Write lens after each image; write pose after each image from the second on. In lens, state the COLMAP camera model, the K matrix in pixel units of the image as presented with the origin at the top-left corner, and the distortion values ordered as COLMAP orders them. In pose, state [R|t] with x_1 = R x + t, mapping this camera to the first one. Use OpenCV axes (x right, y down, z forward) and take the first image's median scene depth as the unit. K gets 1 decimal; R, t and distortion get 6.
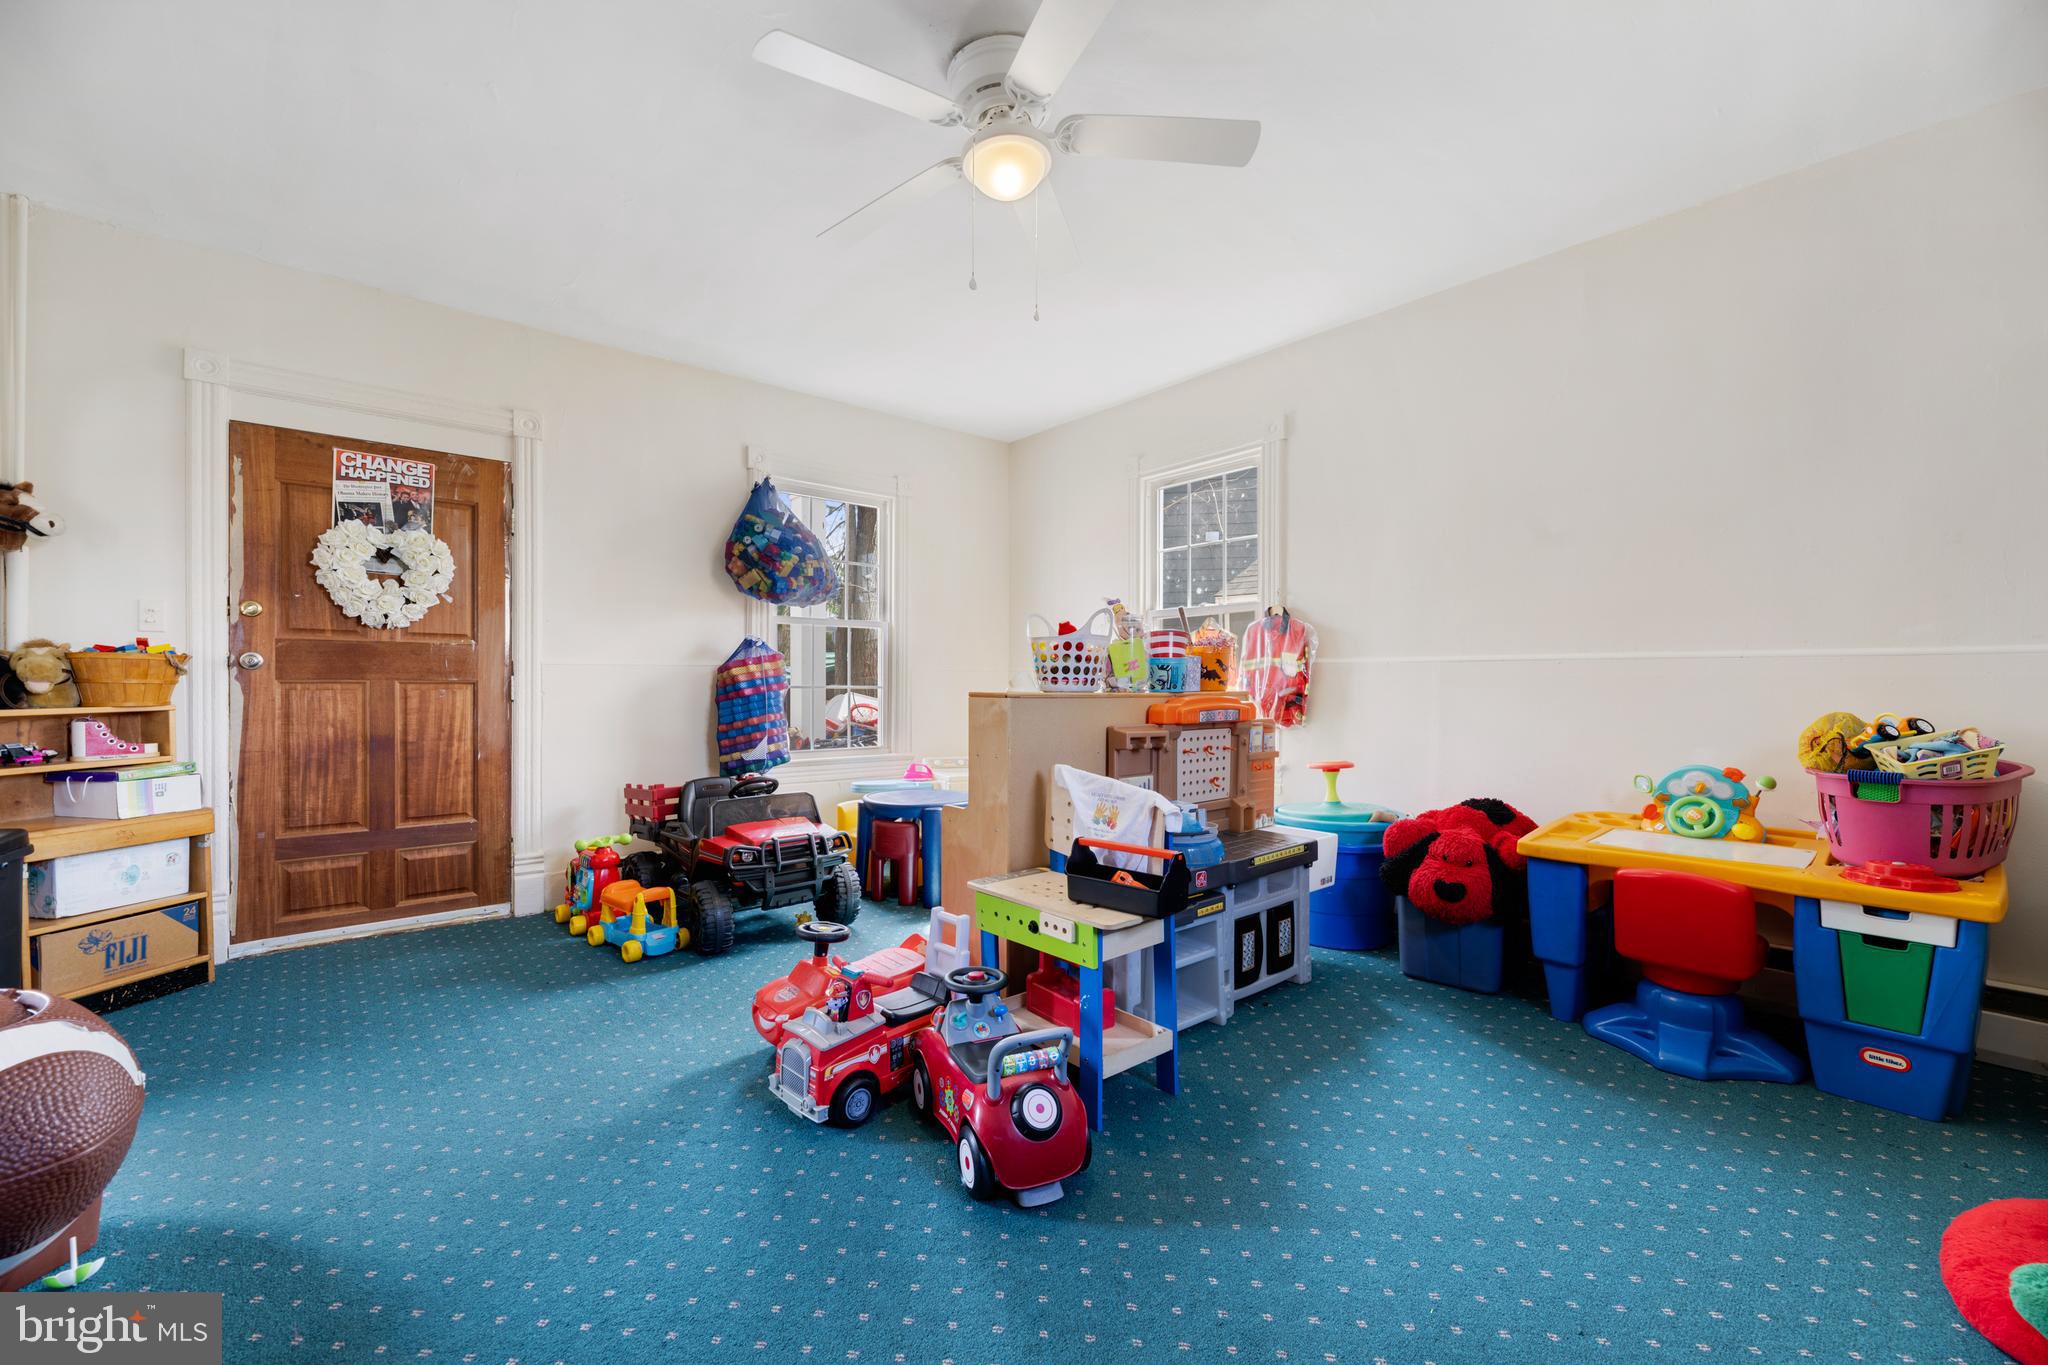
lens RADIAL K [[845.0, 0, 1024.6], [0, 845.0, 679.4], [0, 0, 1]] dist [-0.003713, -0.003134]
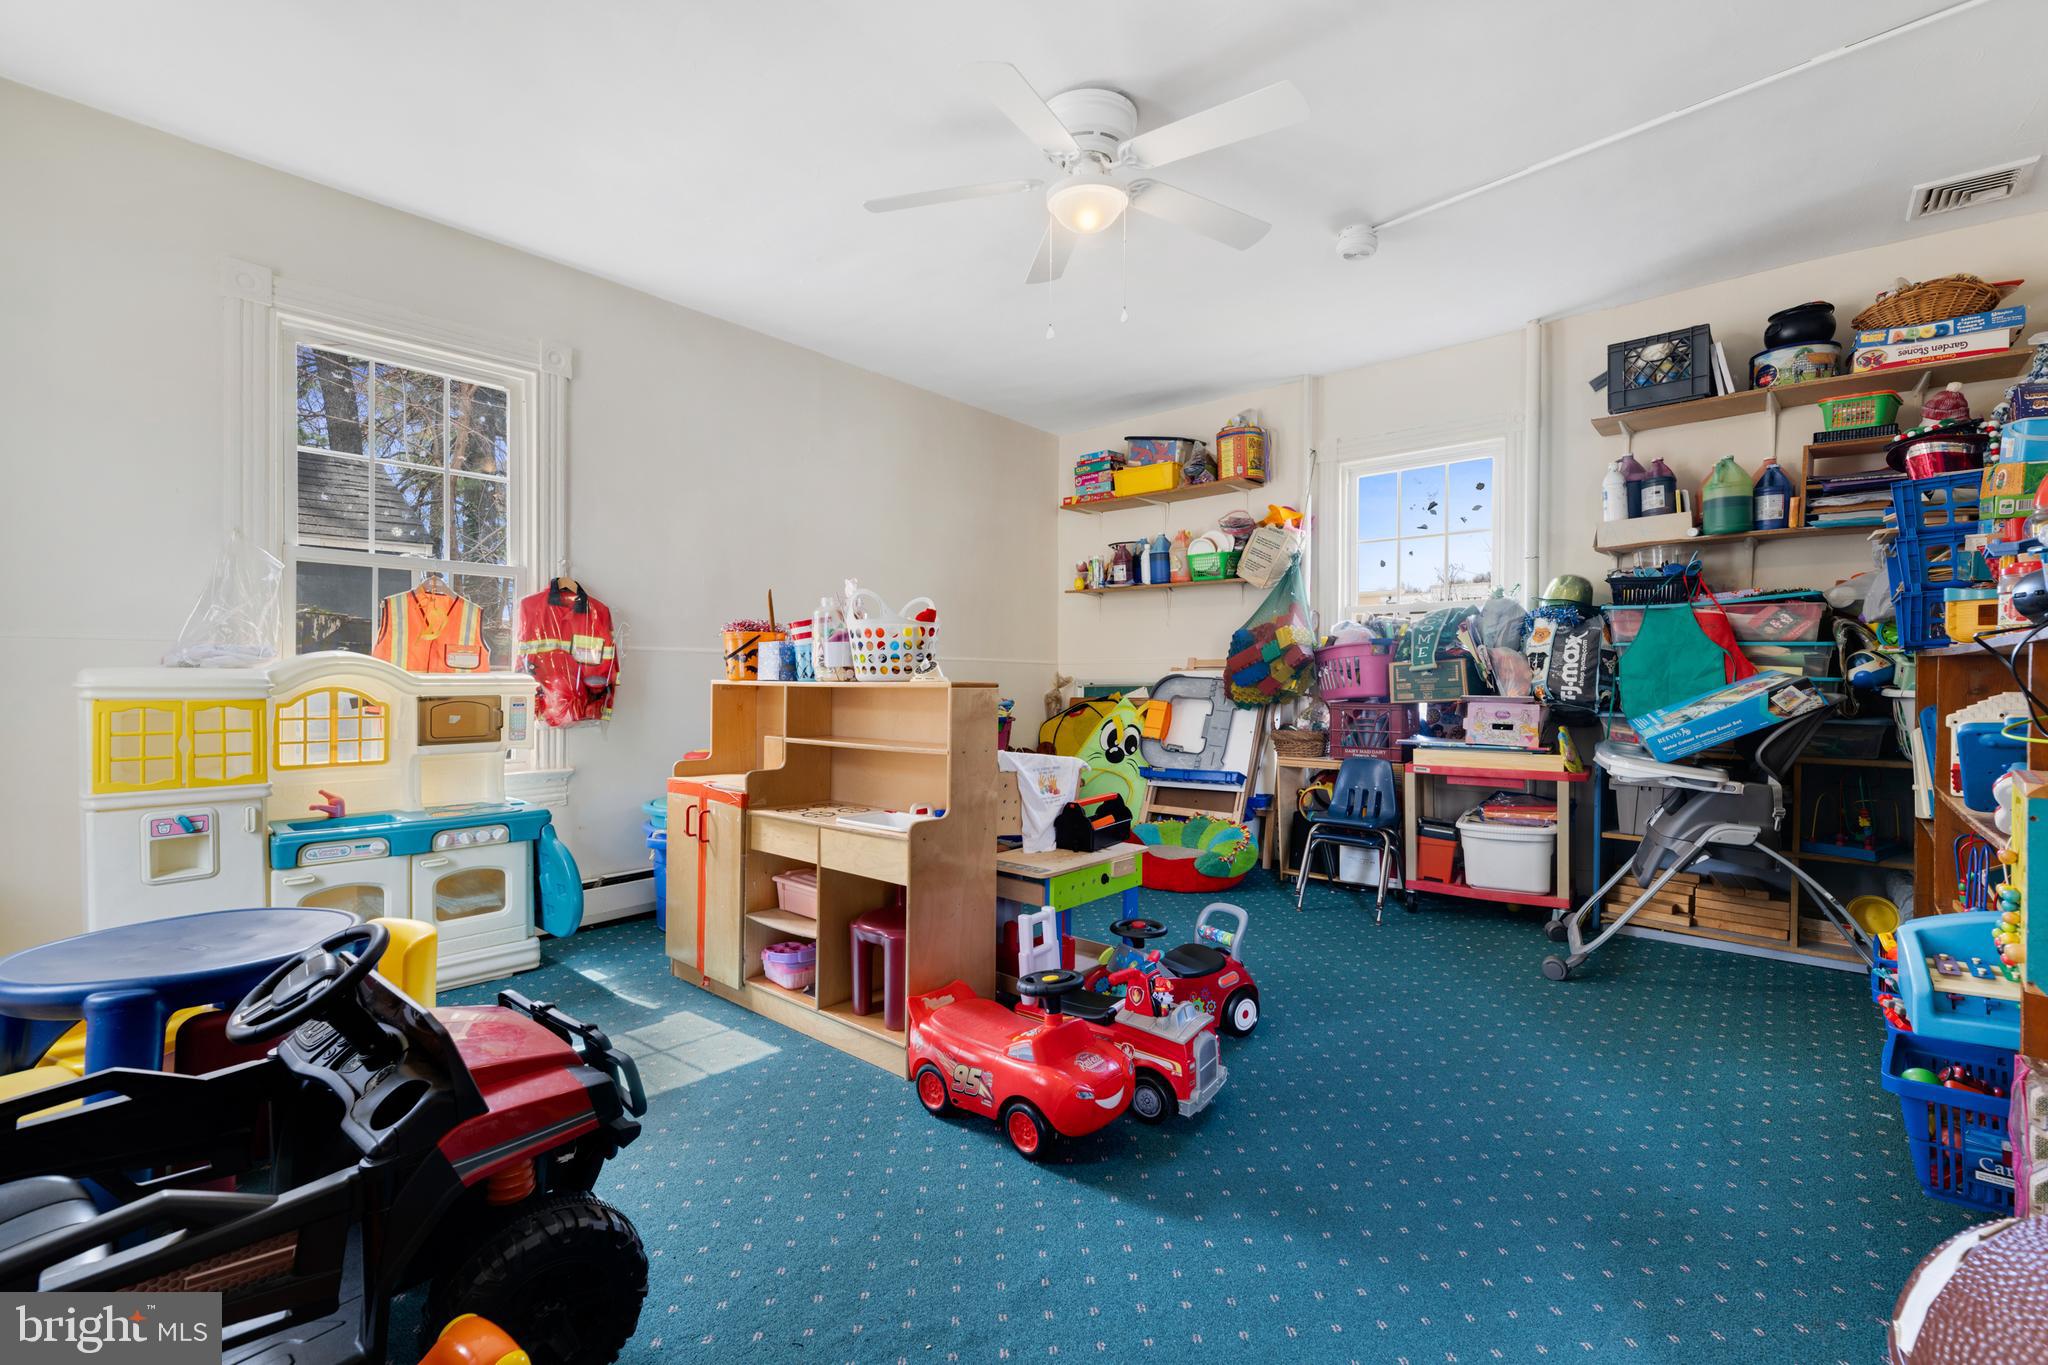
lens RADIAL K [[918.2, 0, 1024.5], [0, 918.2, 674.2], [0, 0, 1]] dist [0.000057, 0.000010]
pose [[-0.119679, -0.008363, 0.992777, -0.936945], [0.000159, 0.999964, 0.008443, -0.001362], [-0.992813, 0.001169, -0.119673, 0.965763]]
